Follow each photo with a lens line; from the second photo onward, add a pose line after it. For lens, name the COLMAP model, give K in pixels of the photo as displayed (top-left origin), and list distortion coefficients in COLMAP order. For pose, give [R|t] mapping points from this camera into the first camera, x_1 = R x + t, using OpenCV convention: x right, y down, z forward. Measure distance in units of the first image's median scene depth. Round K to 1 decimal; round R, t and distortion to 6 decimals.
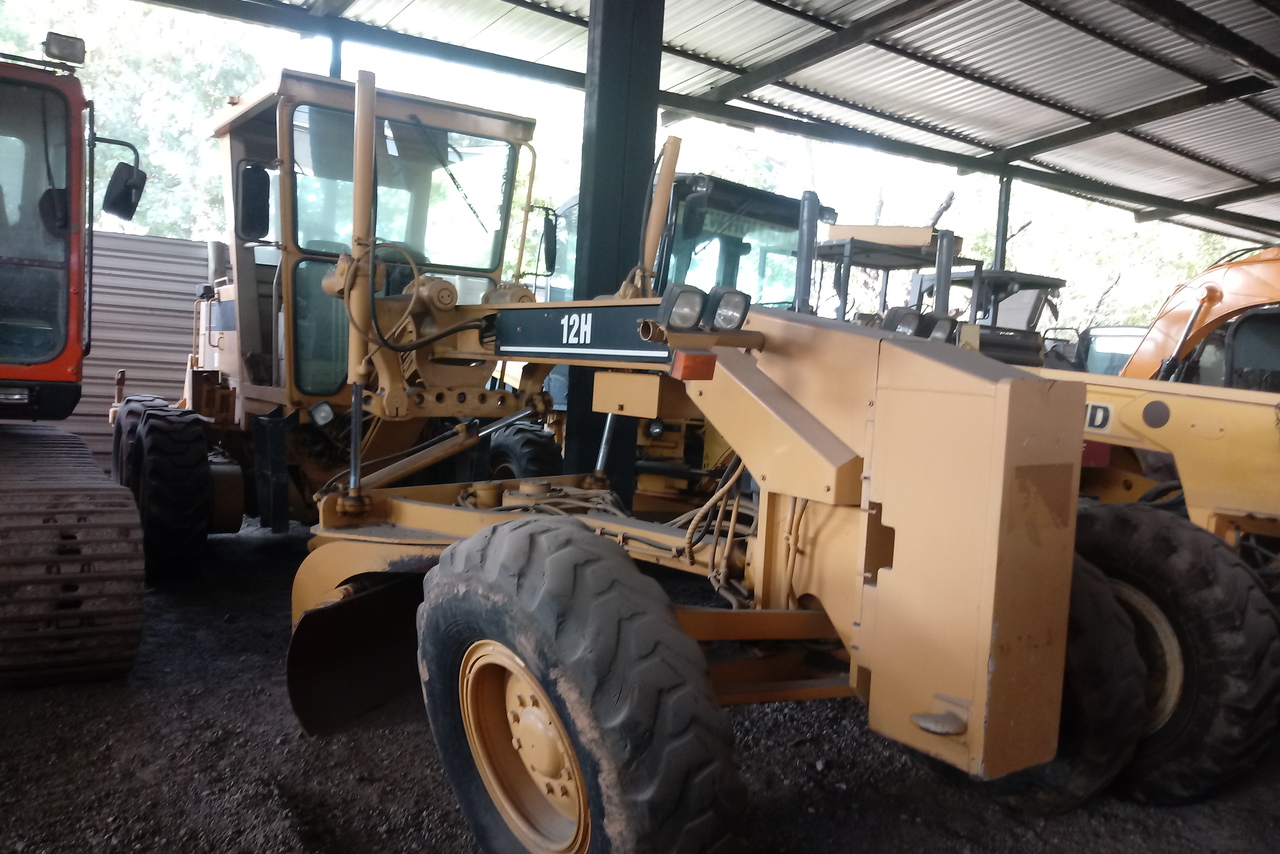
lens RADIAL K [[1066.8, 0, 640.0], [0, 1066.8, 427.0], [0, 0, 1]] dist [0.024332, -0.001201]
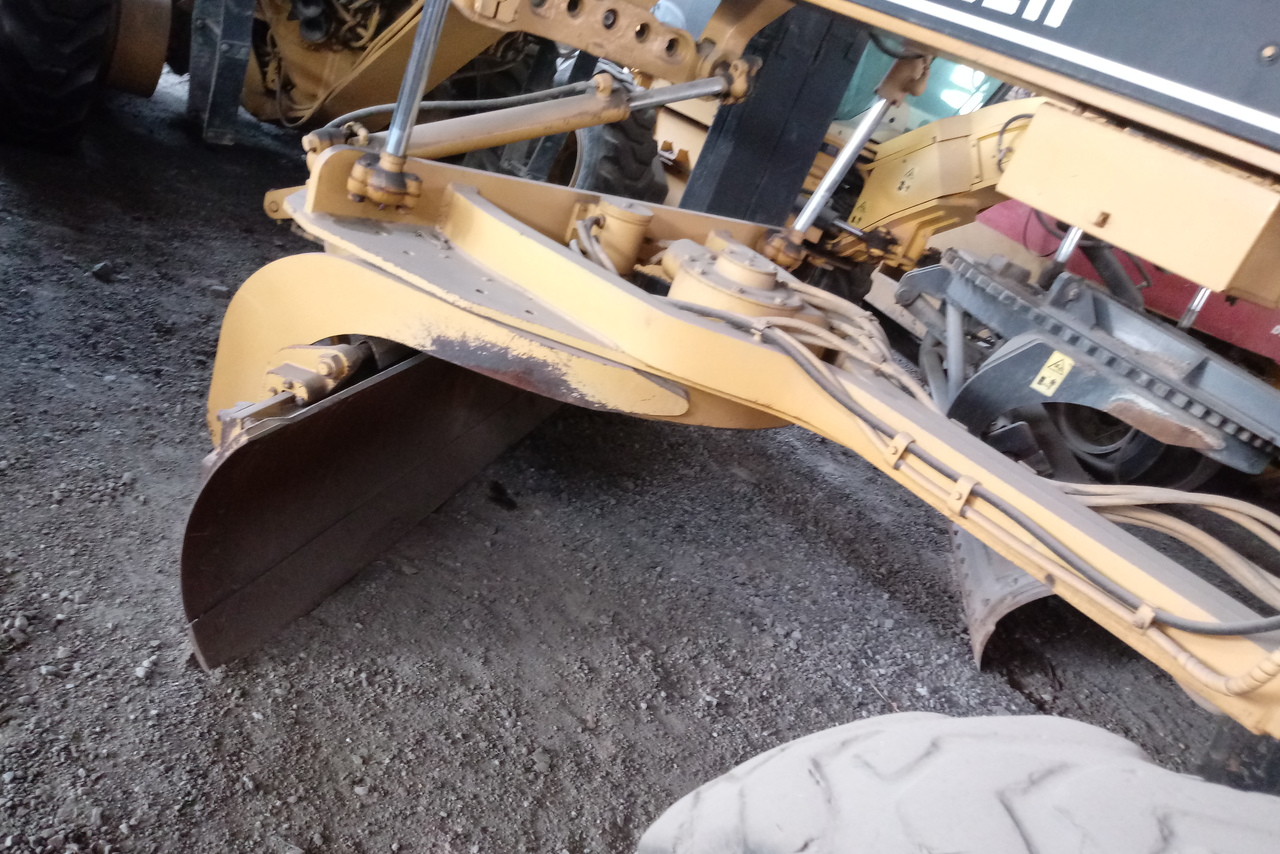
lens RADIAL K [[1030.4, 0, 633.8], [0, 1030.4, 432.3], [0, 0, 1]] dist [0.008374, -0.004362]
pose [[0.948246, 0.286612, 0.136684, -0.188946], [-0.316038, 0.893617, 0.318697, -0.012404], [-0.030801, -0.345400, 0.937950, 0.508798]]
